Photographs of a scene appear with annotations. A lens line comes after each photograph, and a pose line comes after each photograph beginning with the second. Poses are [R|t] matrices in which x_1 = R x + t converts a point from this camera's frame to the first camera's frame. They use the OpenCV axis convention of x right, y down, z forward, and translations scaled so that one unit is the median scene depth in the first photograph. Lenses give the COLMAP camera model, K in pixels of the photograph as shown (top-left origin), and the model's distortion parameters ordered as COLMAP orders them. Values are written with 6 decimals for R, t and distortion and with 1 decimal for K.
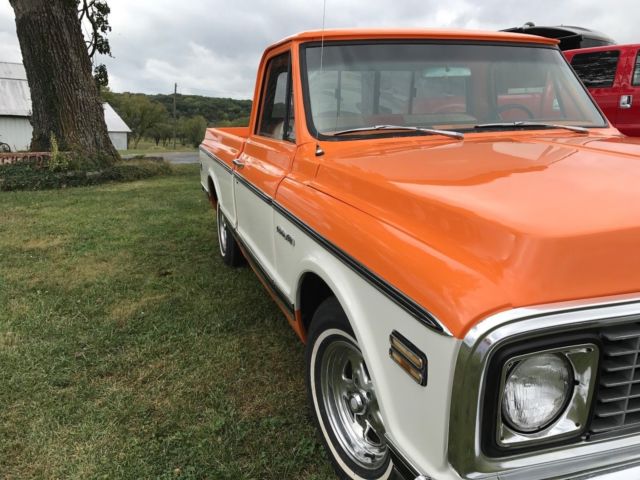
lens RADIAL K [[537.7, 0, 329.1], [0, 537.7, 239.8], [0, 0, 1]] dist [0.022091, -0.006814]
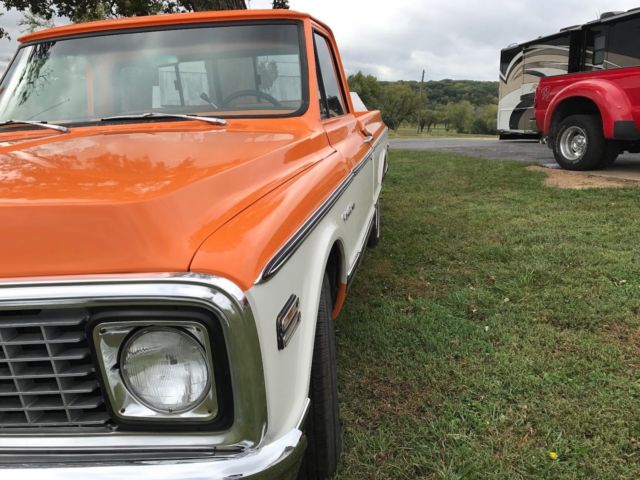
lens RADIAL K [[537.7, 0, 329.1], [0, 537.7, 239.8], [0, 0, 1]] dist [0.022091, -0.006814]
pose [[0.879773, 0.090202, -0.466759, 0.207636], [-0.077929, 0.995916, 0.045580, -0.013629], [0.468964, -0.003726, 0.883209, 0.064523]]
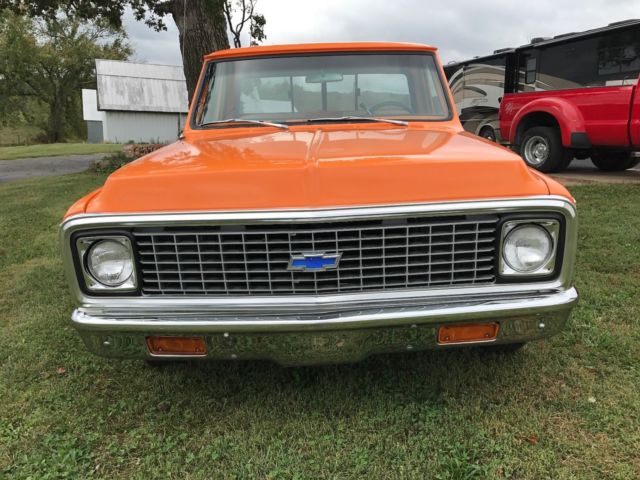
lens RADIAL K [[537.7, 0, 329.1], [0, 537.7, 239.8], [0, 0, 1]] dist [0.022091, -0.006814]
pose [[0.938482, 0.076504, -0.336746, 0.148908], [-0.074080, 0.997051, 0.020060, 0.009861], [0.337287, 0.006120, 0.941382, -0.042338]]
